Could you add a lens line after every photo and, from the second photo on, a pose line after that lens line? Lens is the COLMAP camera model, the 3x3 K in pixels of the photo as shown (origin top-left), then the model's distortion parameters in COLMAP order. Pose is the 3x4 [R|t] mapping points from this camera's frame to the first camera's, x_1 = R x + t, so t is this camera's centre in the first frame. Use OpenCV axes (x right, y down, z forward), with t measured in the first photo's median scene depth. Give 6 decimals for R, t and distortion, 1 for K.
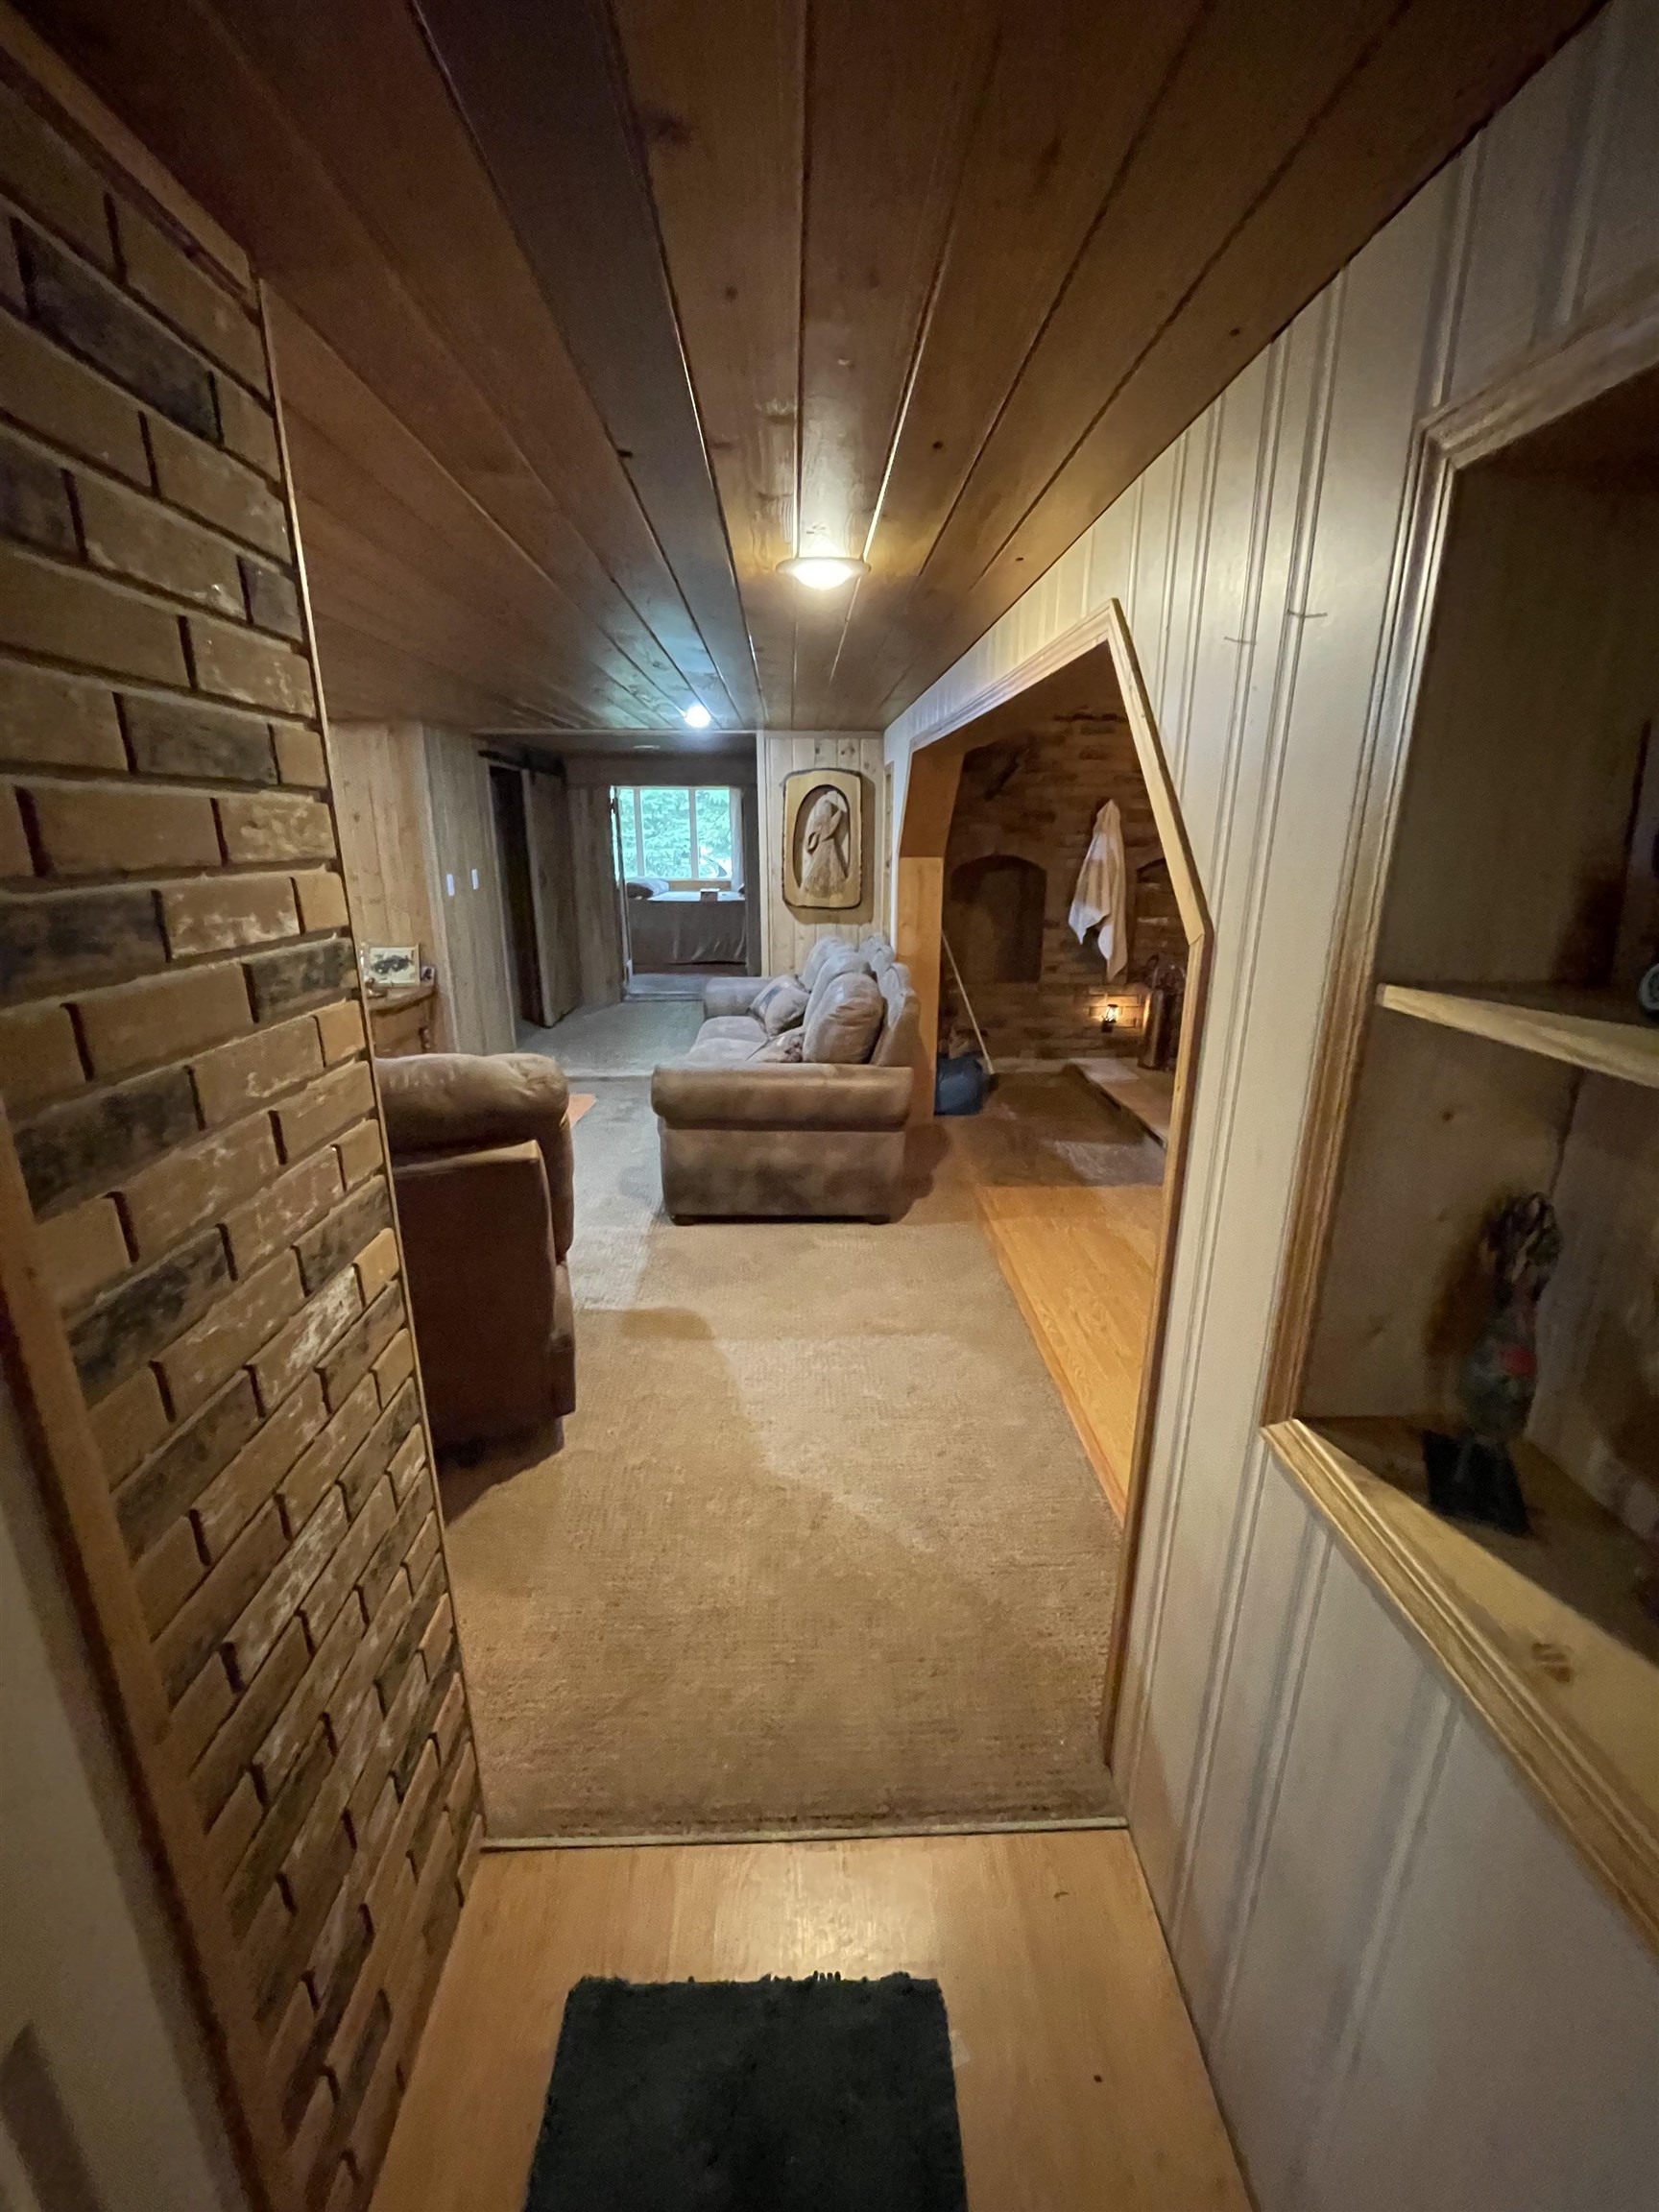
lens RADIAL K [[903.7, 0, 822.9], [0, 903.7, 1102.6], [0, 0, 1]] dist [-0.004763, -0.000285]
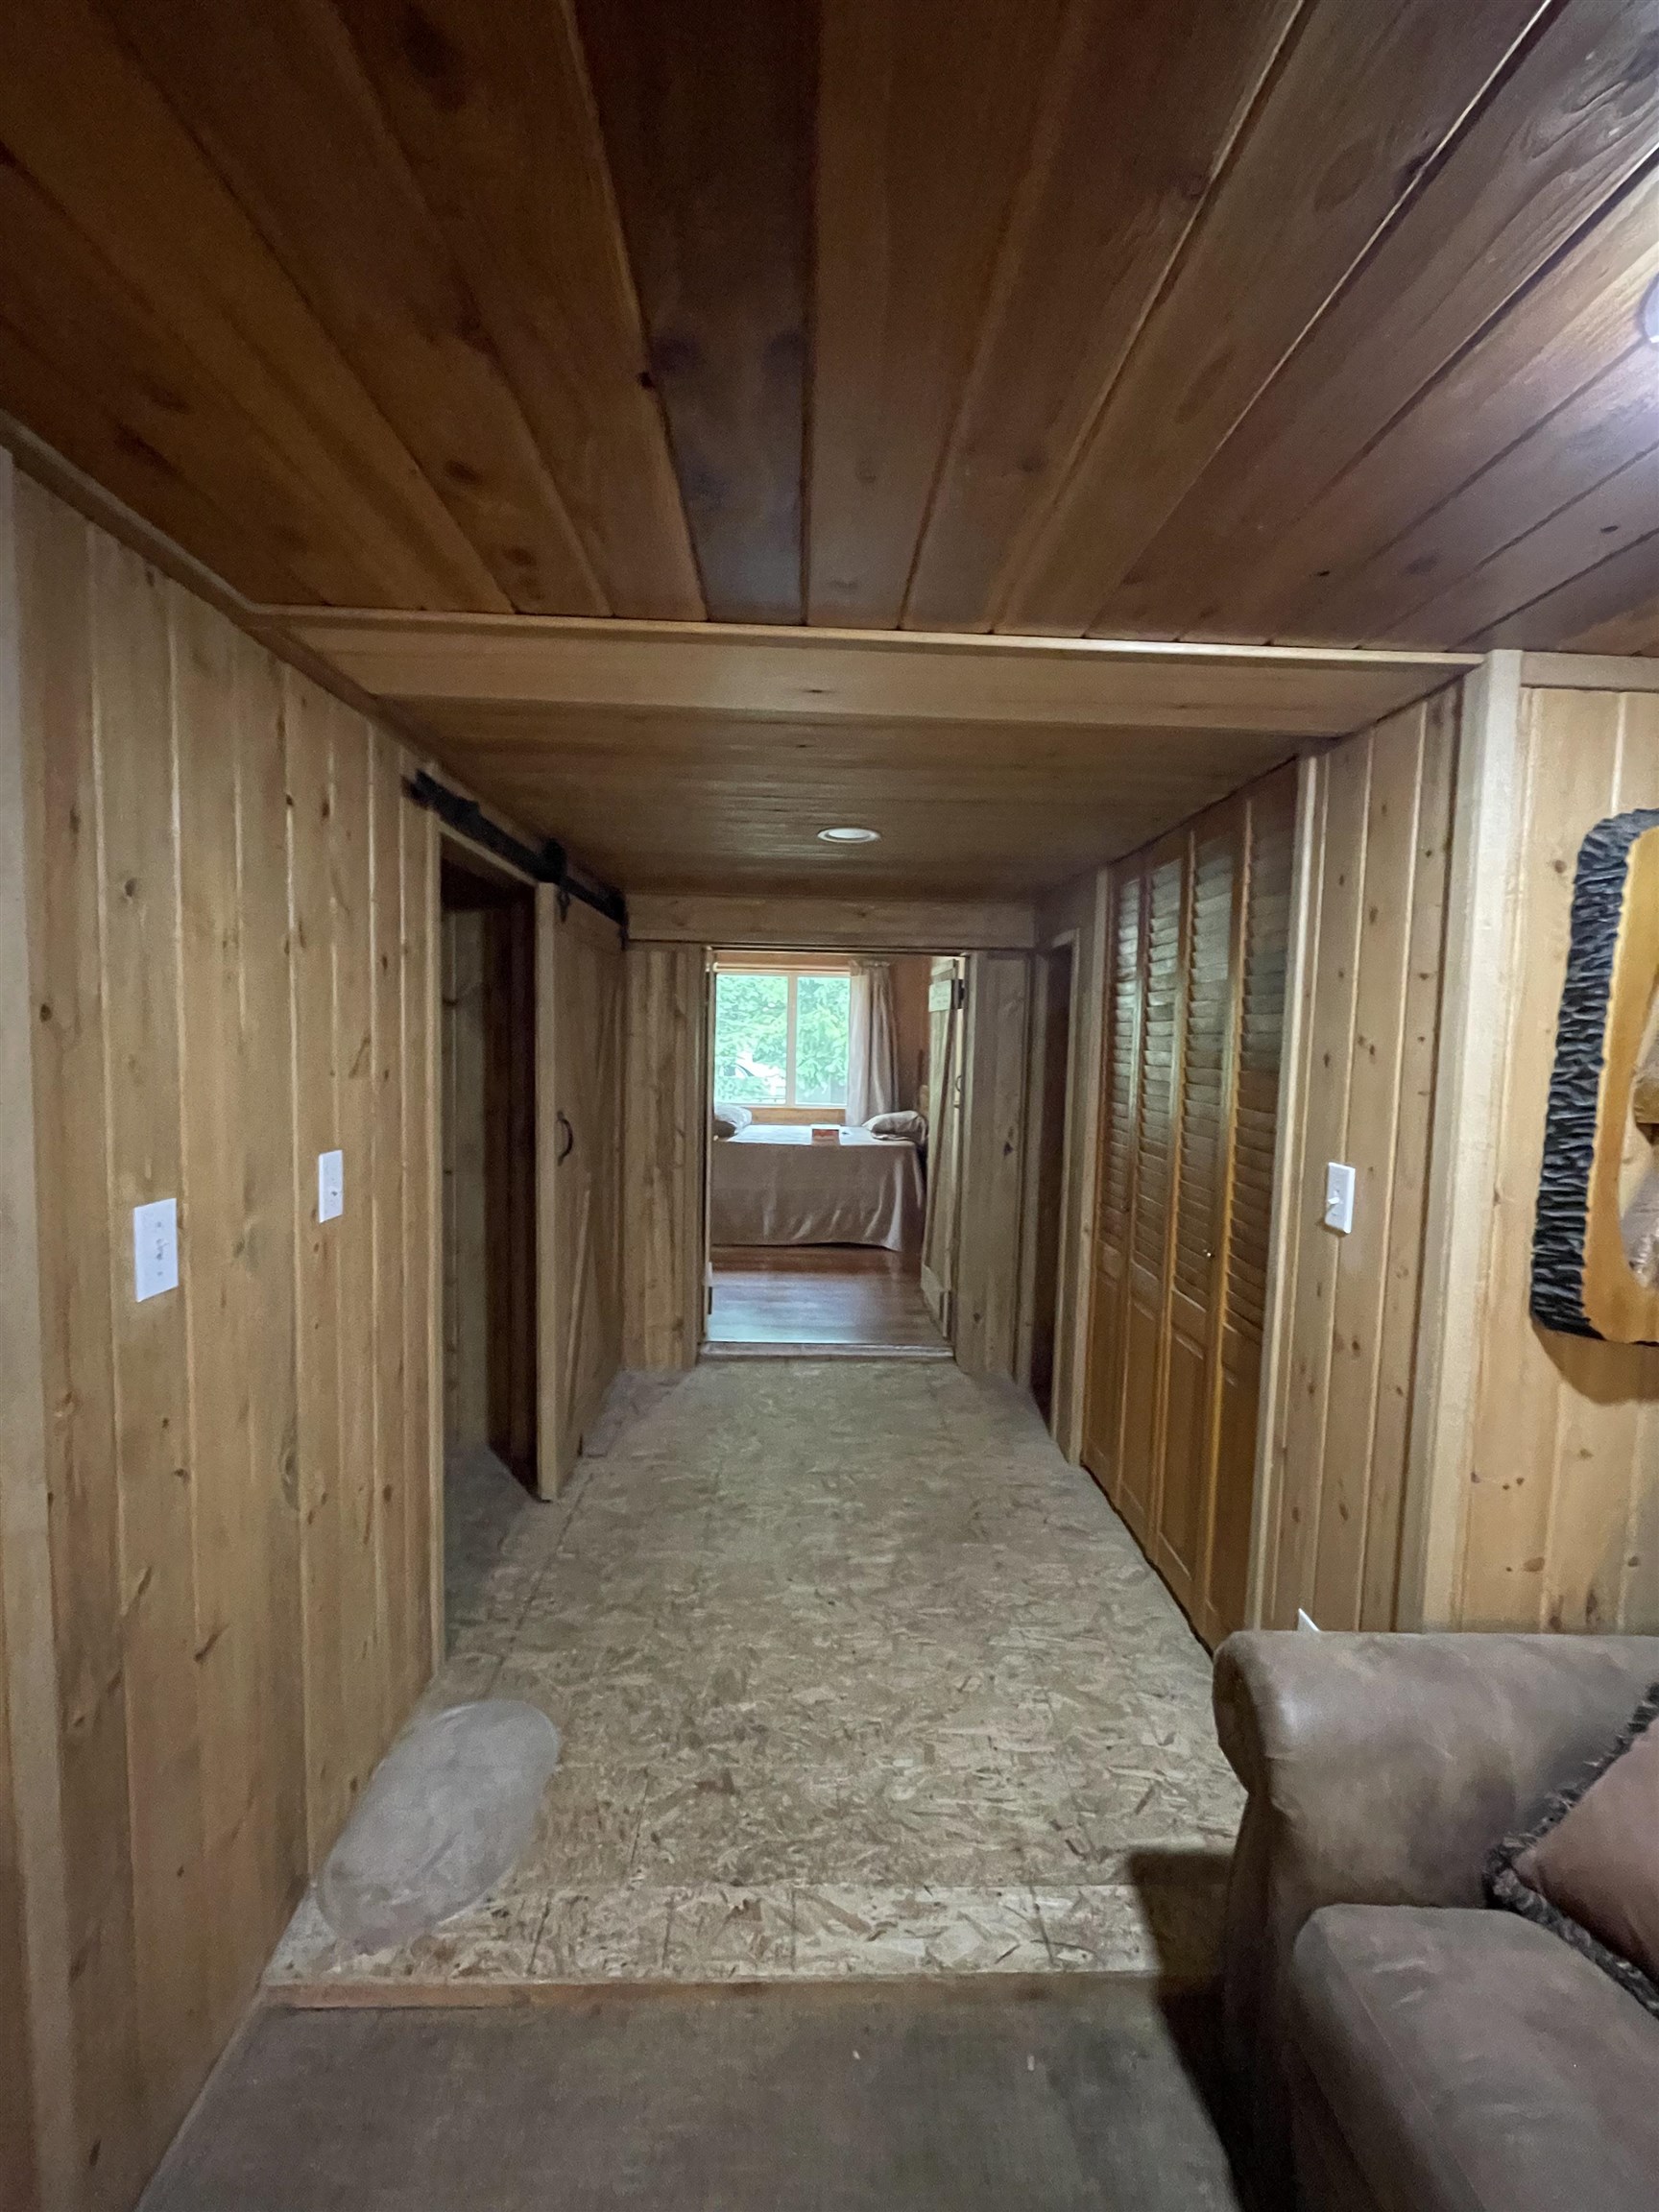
lens RADIAL K [[903.7, 0, 822.9], [0, 903.7, 1102.6], [0, 0, 1]] dist [-0.004763, -0.000285]
pose [[0.999713, 0.023786, -0.002744, -0.159324], [-0.023813, 0.975695, -0.217836, -0.146882], [-0.002504, 0.217839, 0.975982, 0.492936]]
